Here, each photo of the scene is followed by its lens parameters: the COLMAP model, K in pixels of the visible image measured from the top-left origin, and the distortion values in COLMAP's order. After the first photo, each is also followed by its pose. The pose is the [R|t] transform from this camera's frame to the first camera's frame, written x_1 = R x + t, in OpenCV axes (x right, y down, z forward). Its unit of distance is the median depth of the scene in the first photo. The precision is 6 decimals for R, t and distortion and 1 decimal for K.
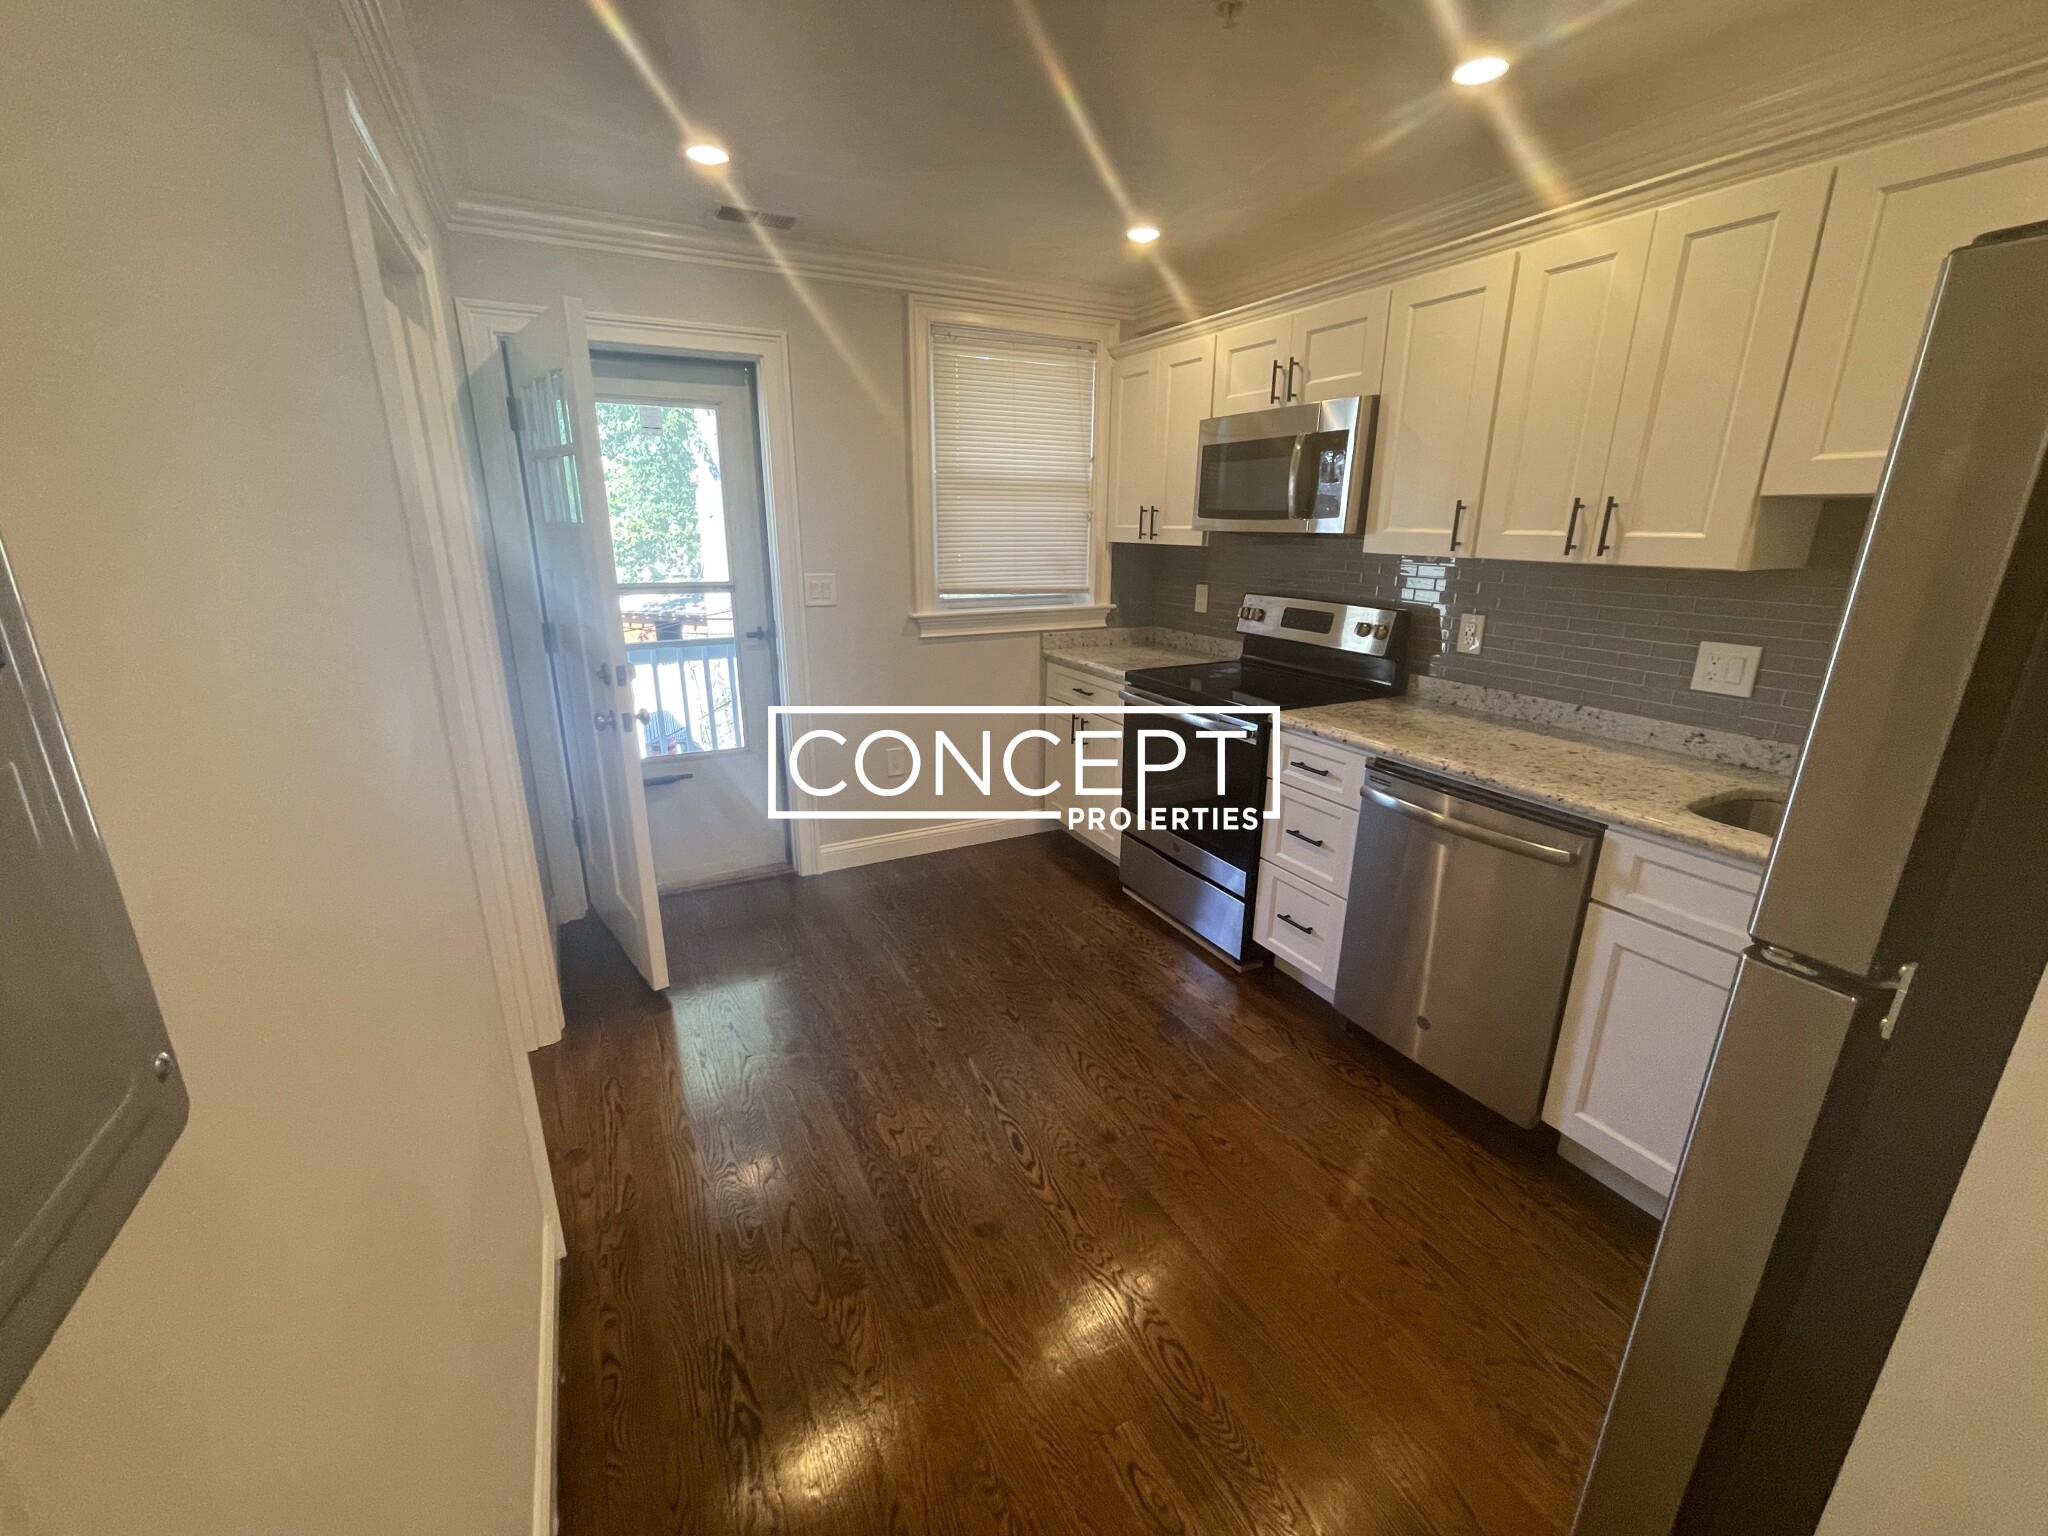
lens RADIAL K [[840.8, 0, 1015.2], [0, 840.8, 763.2], [0, 0, 1]] dist [-0.002749, 0.001541]
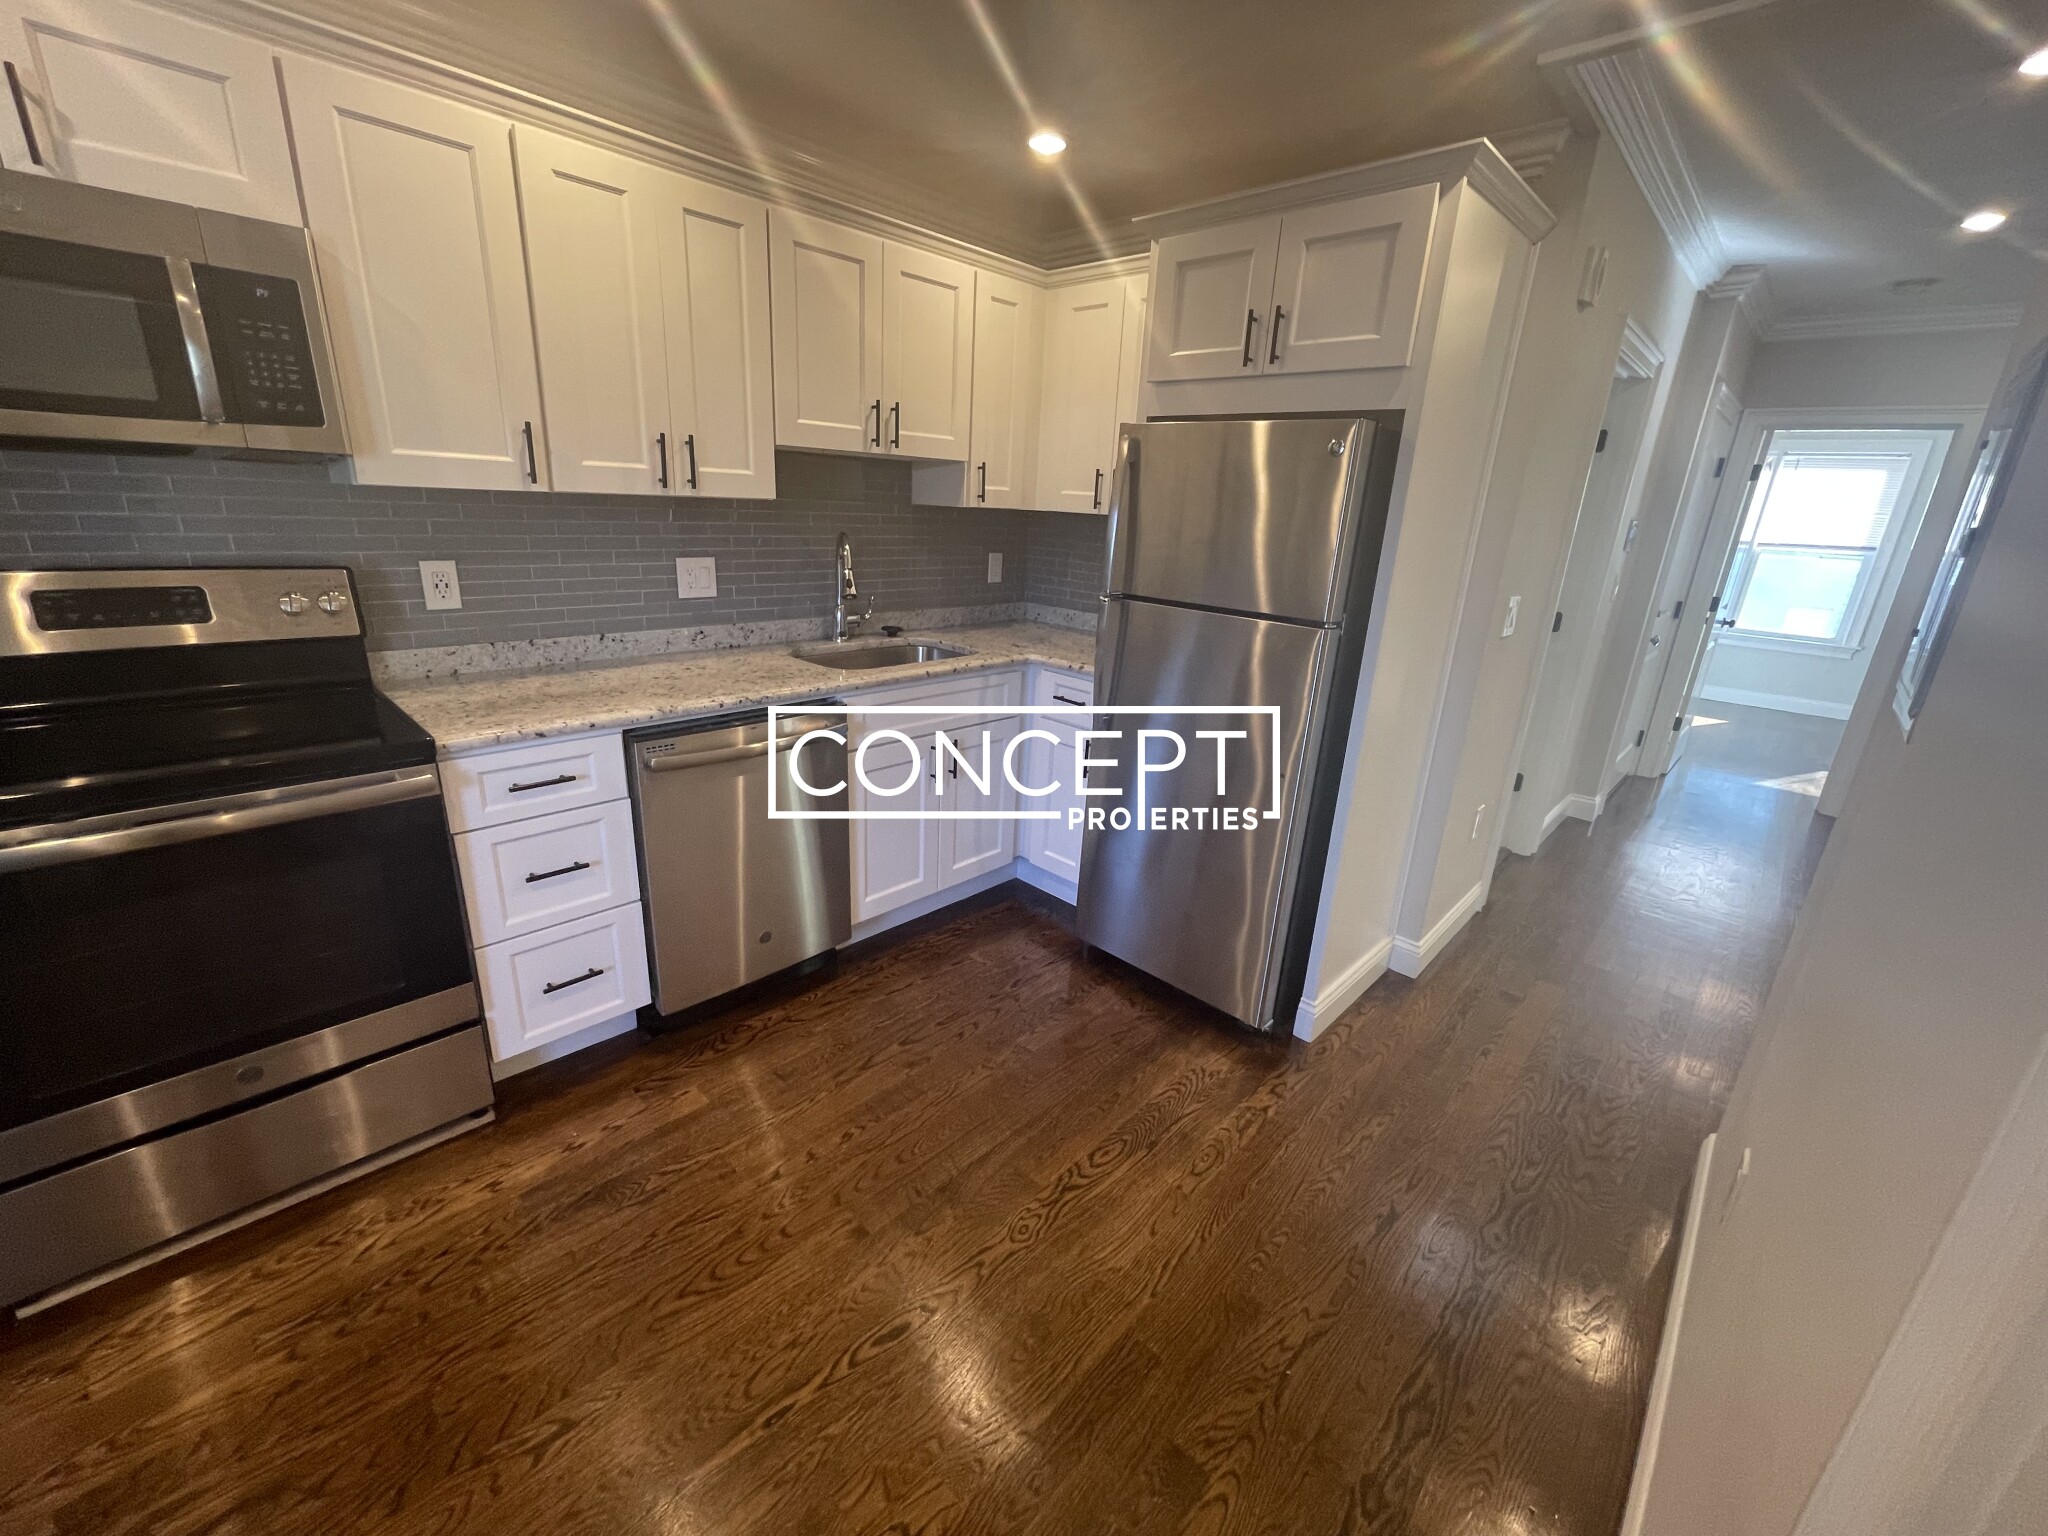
lens RADIAL K [[840.8, 0, 1026.0], [0, 840.8, 763.6], [0, 0, 1]] dist [-0.002749, 0.001541]
pose [[-0.337548, -0.306611, 0.889973, -0.459475], [0.211729, 0.896505, 0.389166, -0.211842], [-0.917187, 0.319795, -0.237694, 0.792464]]
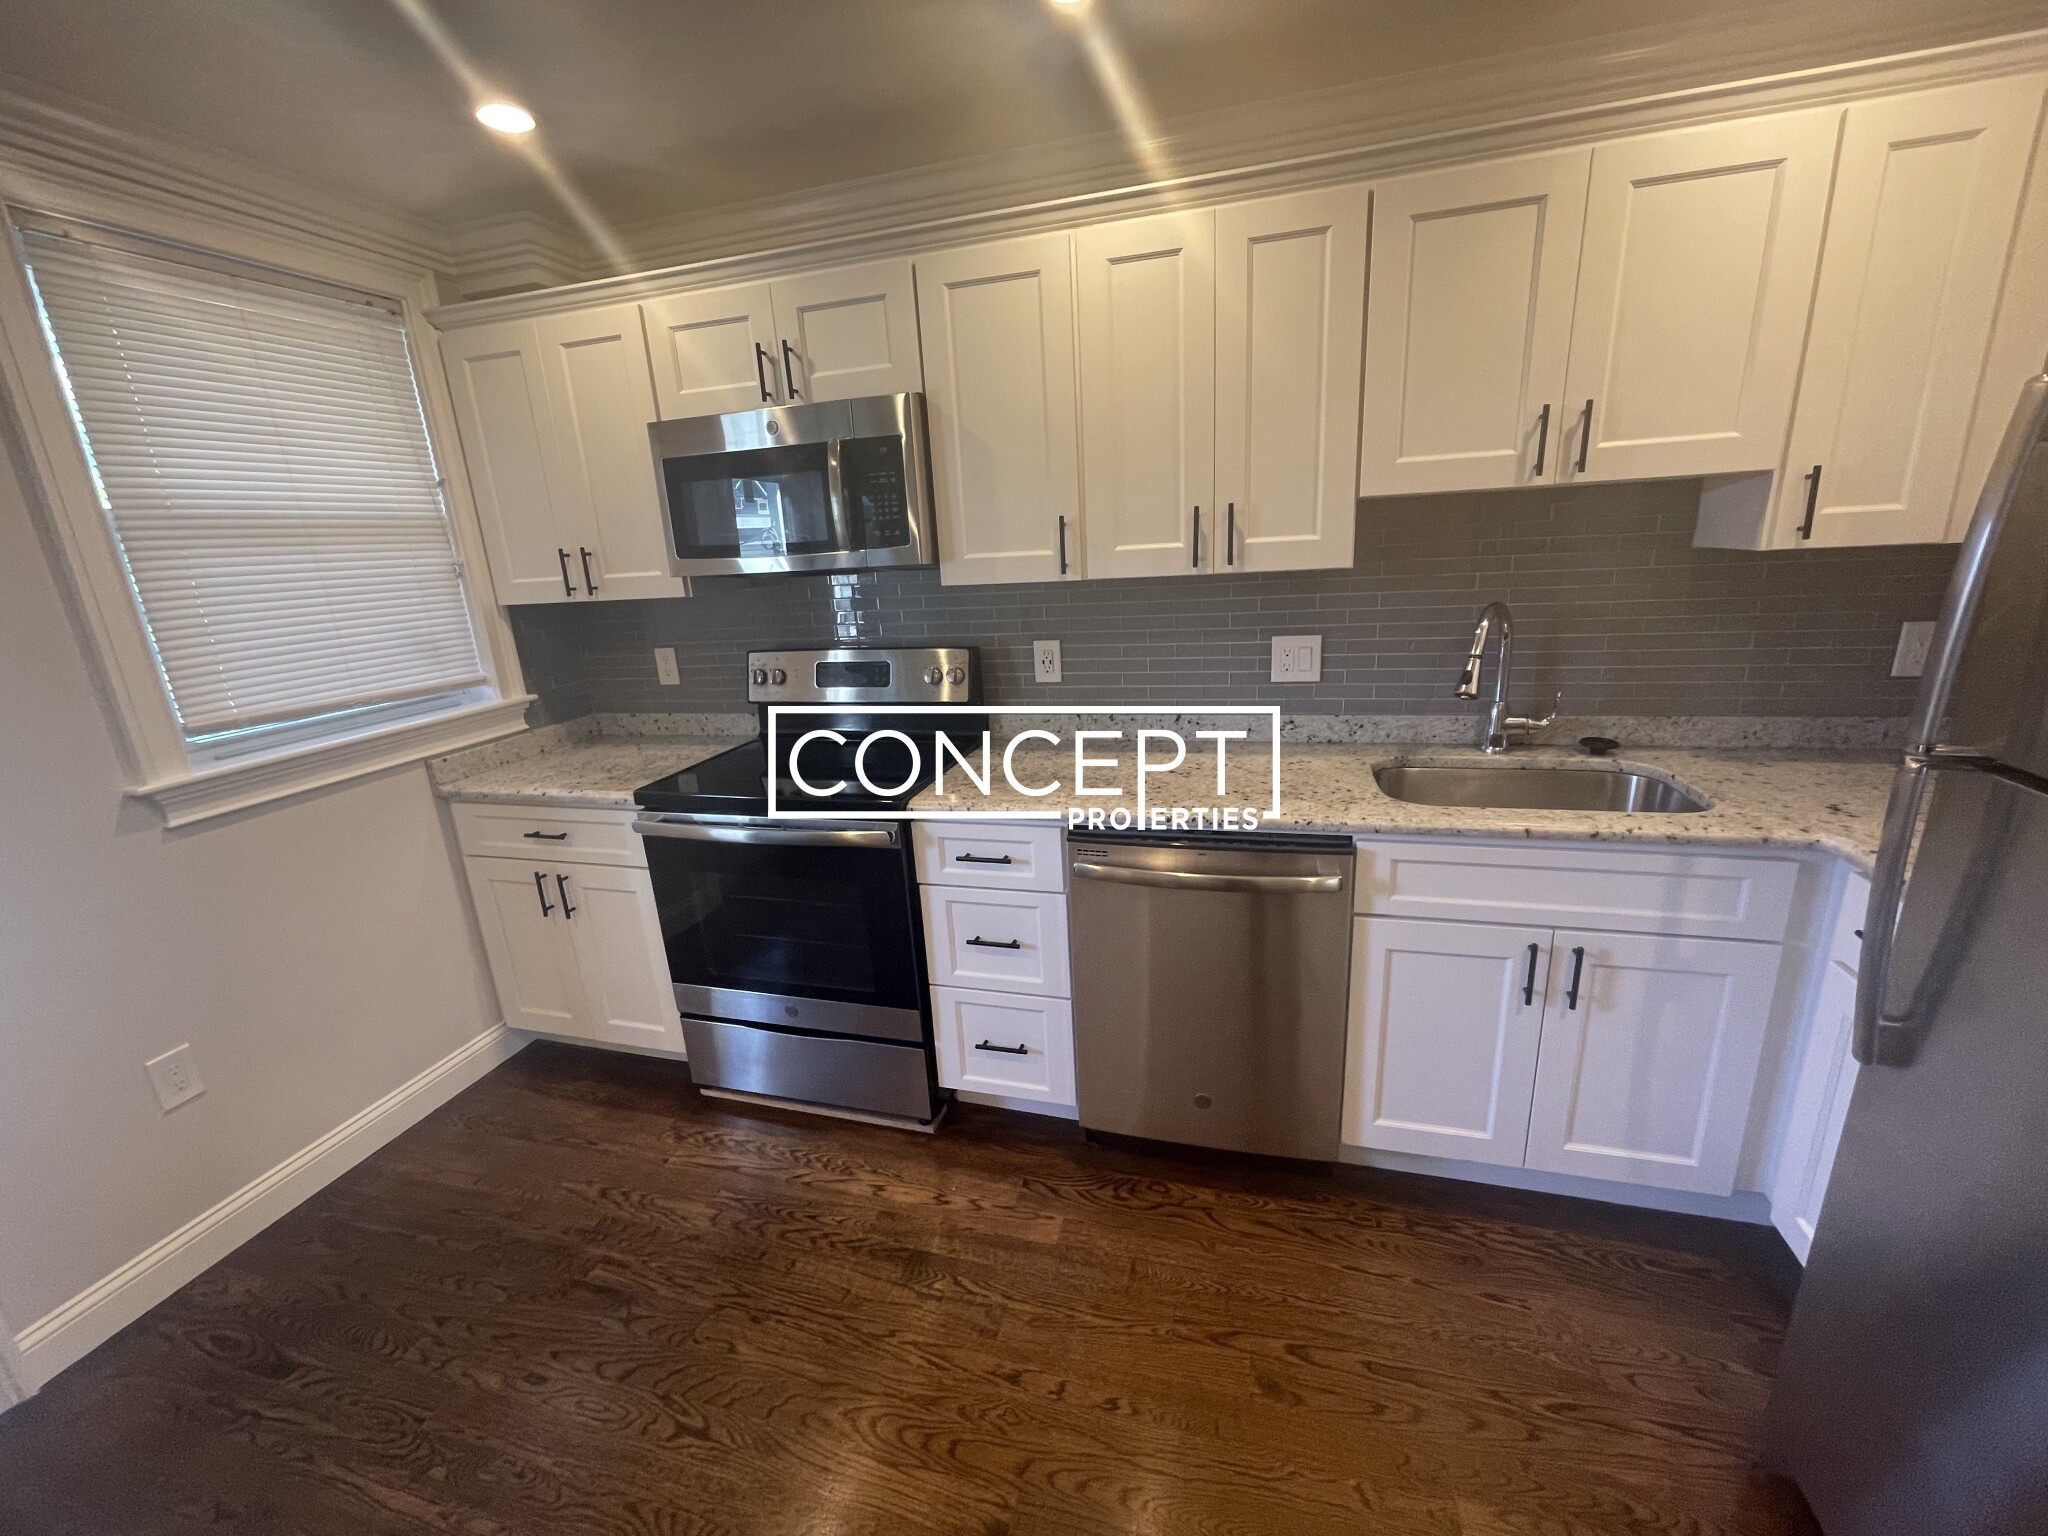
lens RADIAL K [[840.8, 0, 1023.1], [0, 840.8, 763.6], [0, 0, 1]] dist [-0.002749, 0.001541]
pose [[0.683172, -0.236346, 0.690954, -0.150033], [0.262089, 0.962495, 0.070092, -0.127789], [-0.681605, 0.133207, 0.719493, 0.404344]]
